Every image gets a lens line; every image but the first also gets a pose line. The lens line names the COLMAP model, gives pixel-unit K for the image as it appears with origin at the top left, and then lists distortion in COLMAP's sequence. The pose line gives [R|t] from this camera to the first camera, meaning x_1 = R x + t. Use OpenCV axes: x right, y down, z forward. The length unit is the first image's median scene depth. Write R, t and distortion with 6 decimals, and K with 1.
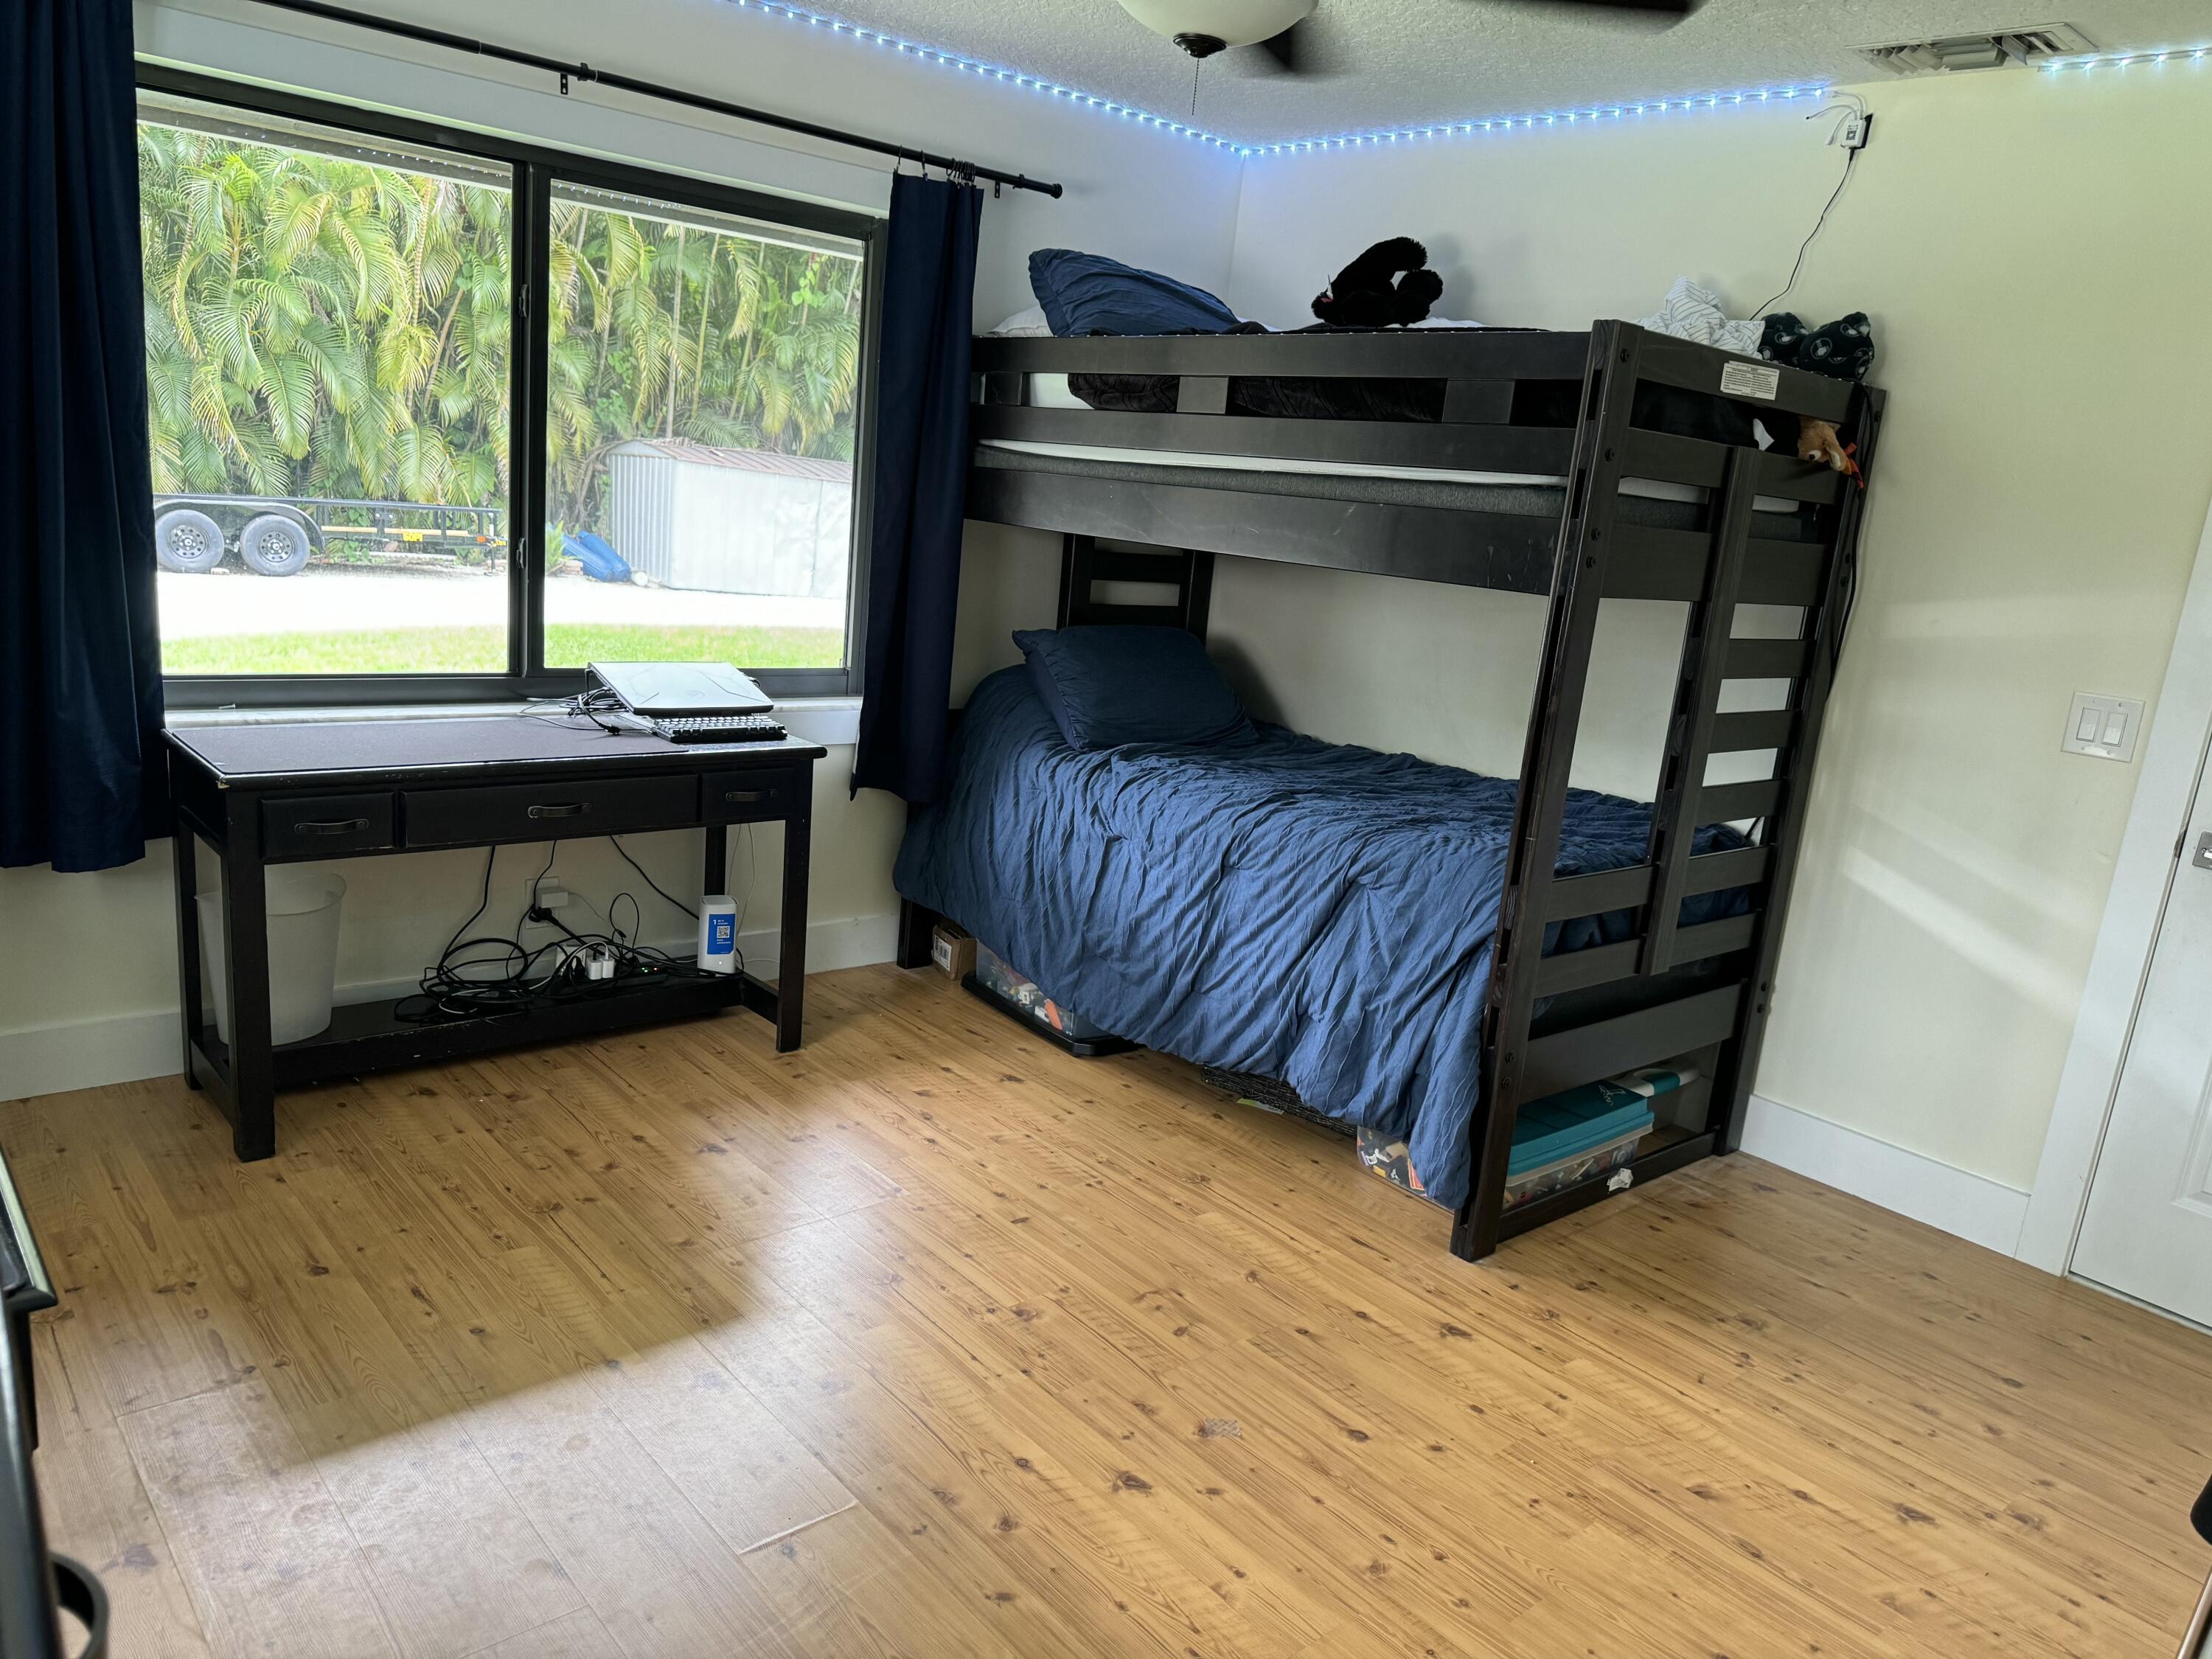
lens RADIAL K [[1551.8, 0, 1104.8], [0, 1551.8, 836.3], [0, 0, 1]] dist [0.065658, -0.079642]
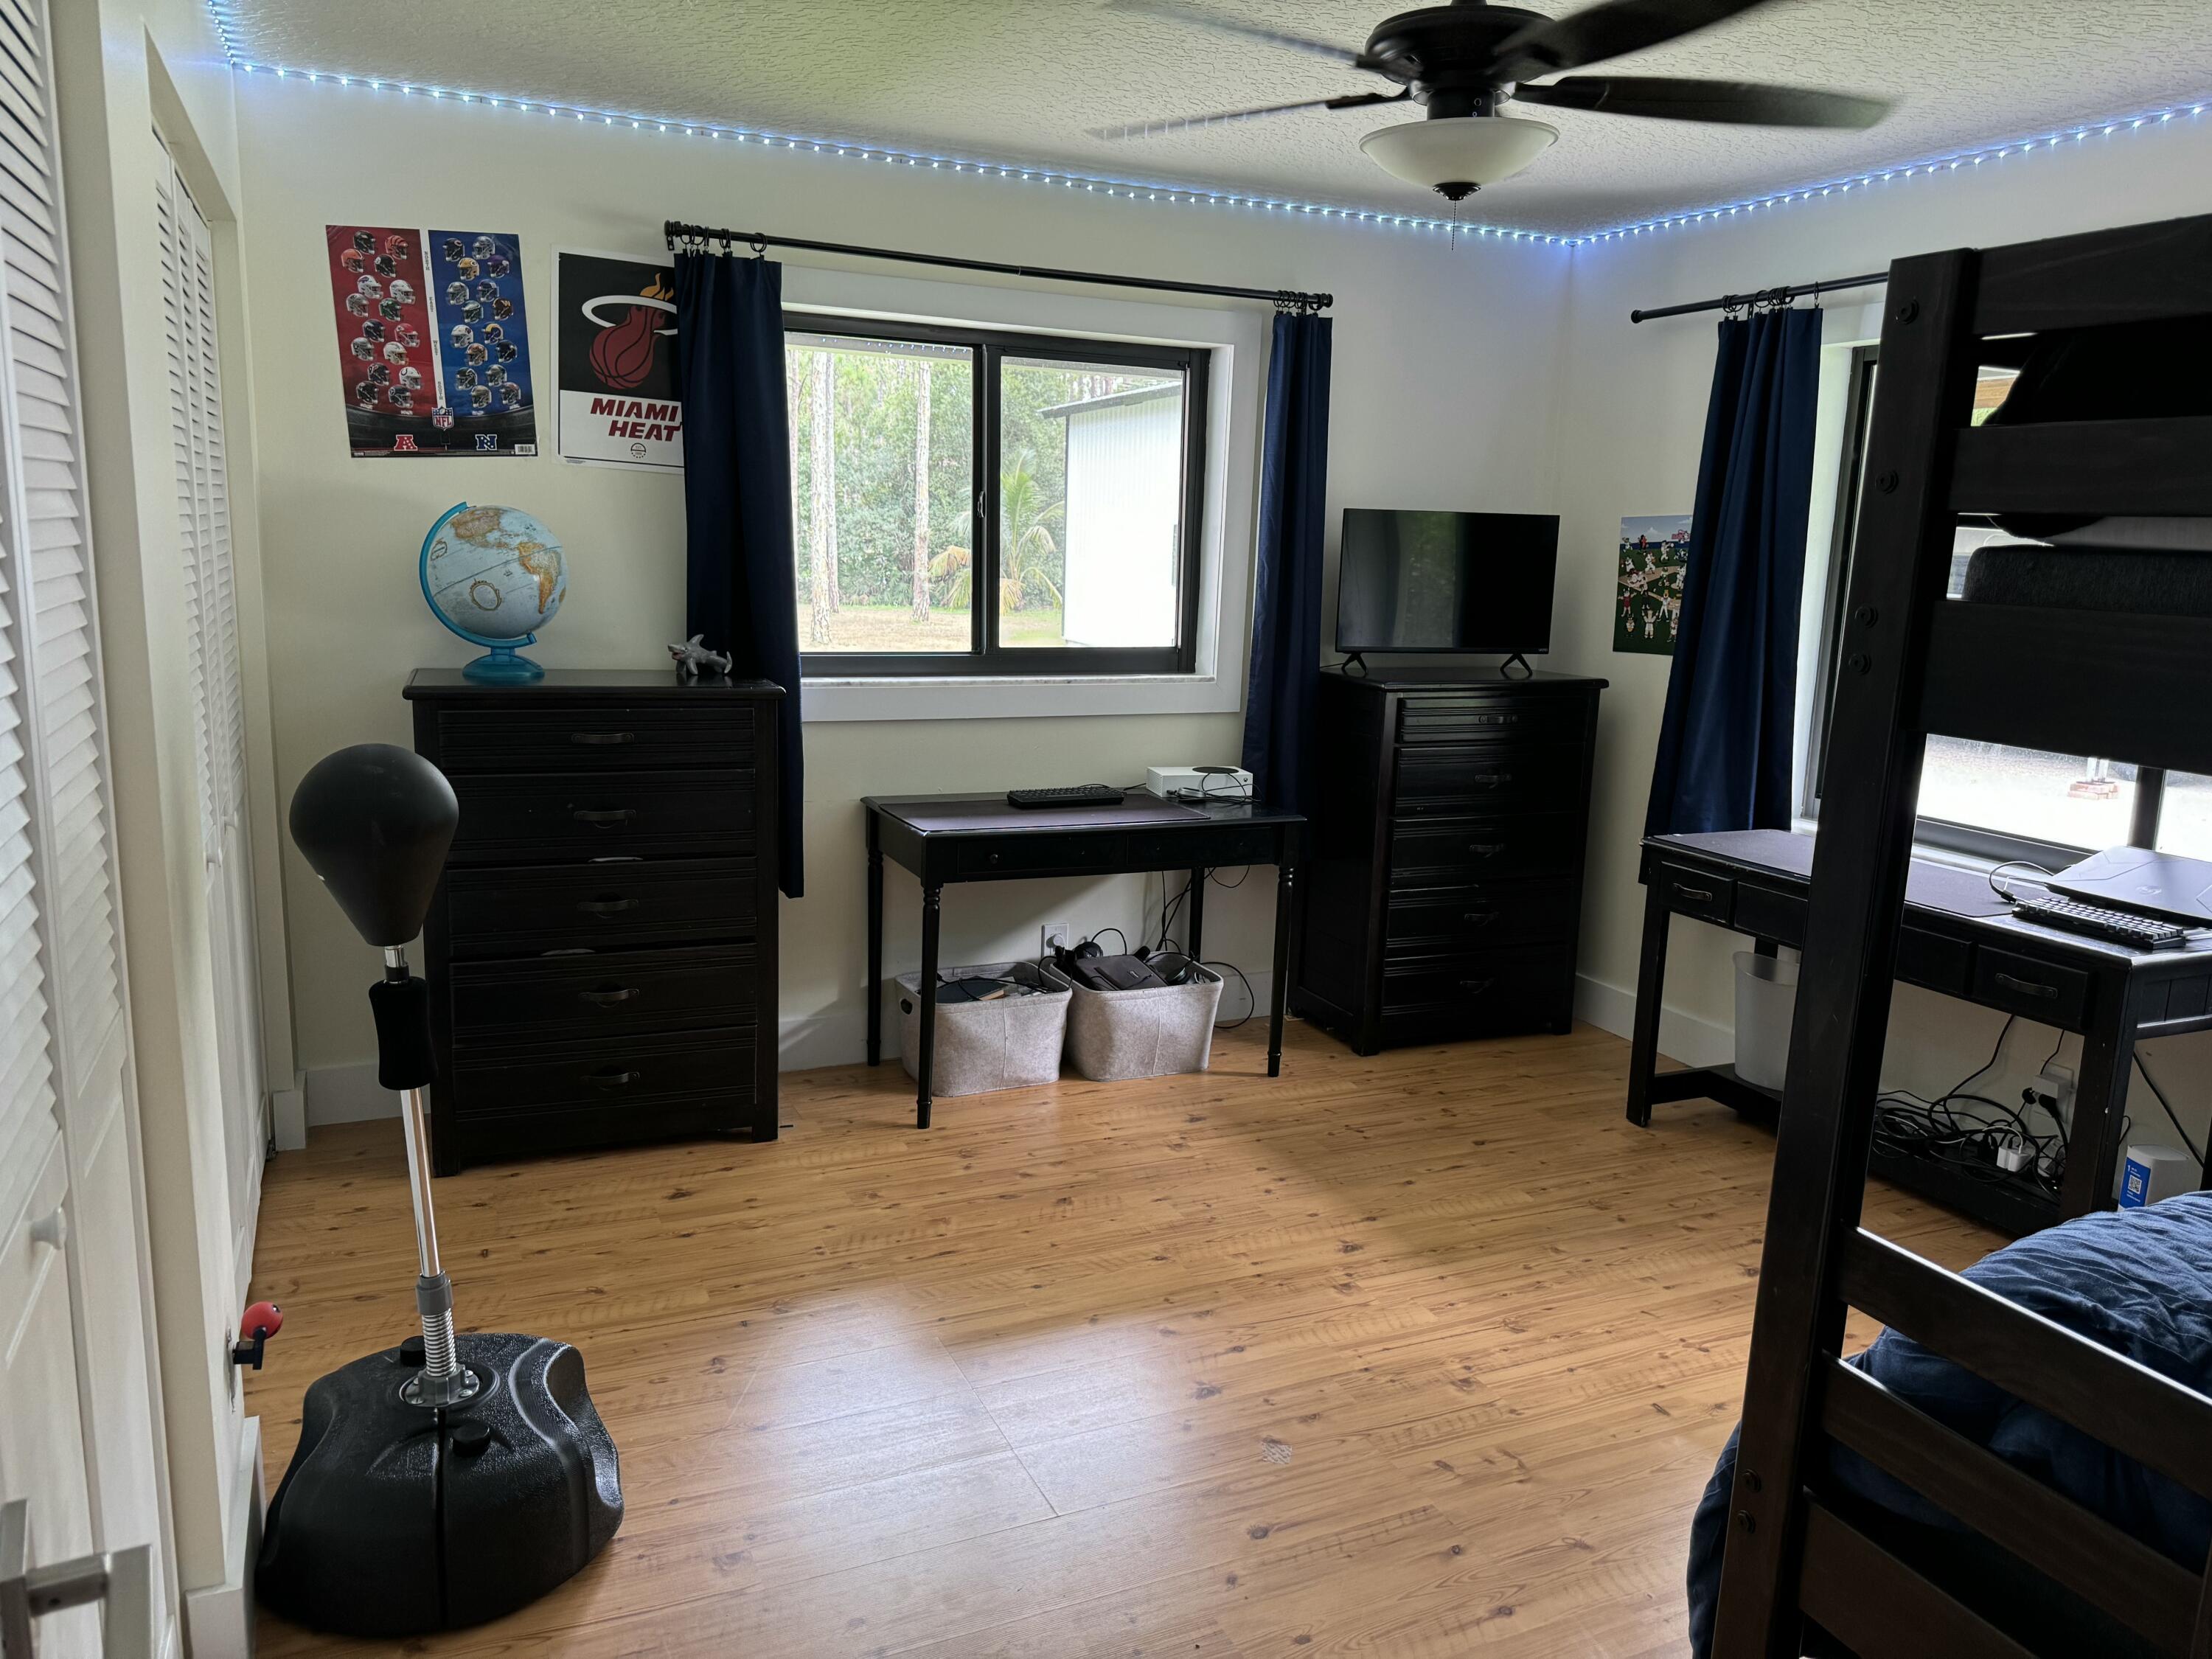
lens RADIAL K [[1551.8, 0, 1103.6], [0, 1551.8, 826.1], [0, 0, 1]] dist [0.065658, -0.079642]
pose [[-0.276169, 0.073568, -0.958289, 0.913155], [-0.276578, 0.948807, 0.152547, -0.124947], [0.920454, 0.307170, -0.241684, 0.858967]]
